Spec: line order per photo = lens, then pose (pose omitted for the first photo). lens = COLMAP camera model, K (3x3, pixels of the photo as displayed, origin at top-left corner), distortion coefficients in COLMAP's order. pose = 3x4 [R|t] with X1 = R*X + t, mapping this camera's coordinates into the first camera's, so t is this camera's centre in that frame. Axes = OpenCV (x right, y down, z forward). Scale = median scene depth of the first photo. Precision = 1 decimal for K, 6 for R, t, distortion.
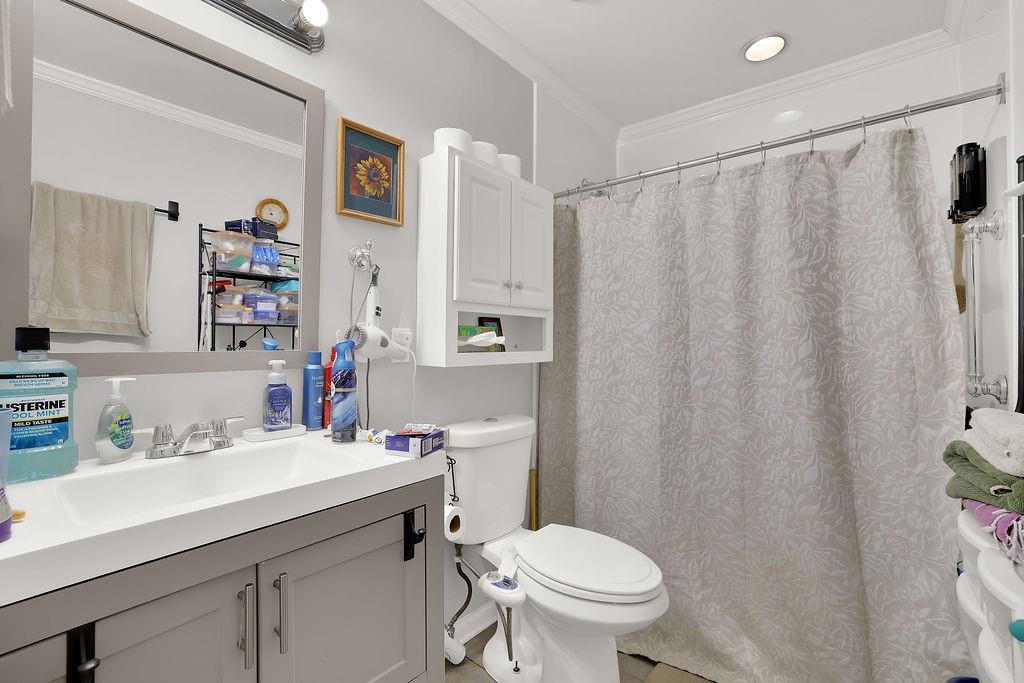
lens RADIAL K [[448.5, 0, 512.8], [0, 448.5, 344.4], [0, 0, 1]] dist [-0.052602, 0.018502]
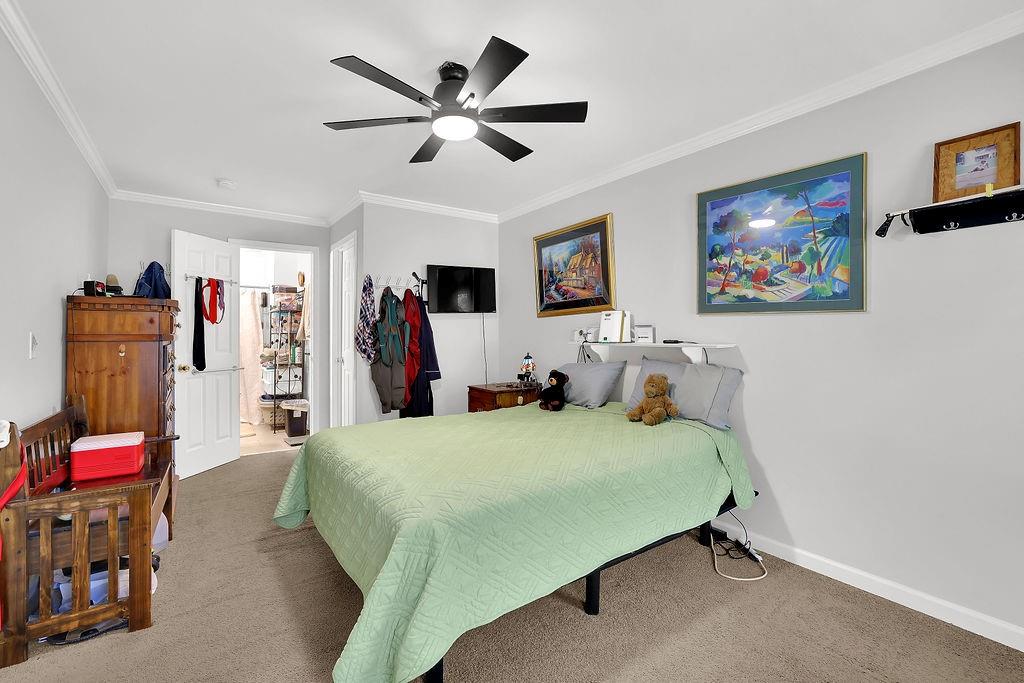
lens RADIAL K [[460.8, 0, 513.4], [0, 460.8, 339.6], [0, 0, 1]] dist [-0.049437, 0.020909]
pose [[0.272894, -0.004404, 0.962034, -2.827953], [-0.005086, 0.999969, 0.006021, 0.002640], [-0.962031, -0.006536, 0.272863, -2.826196]]
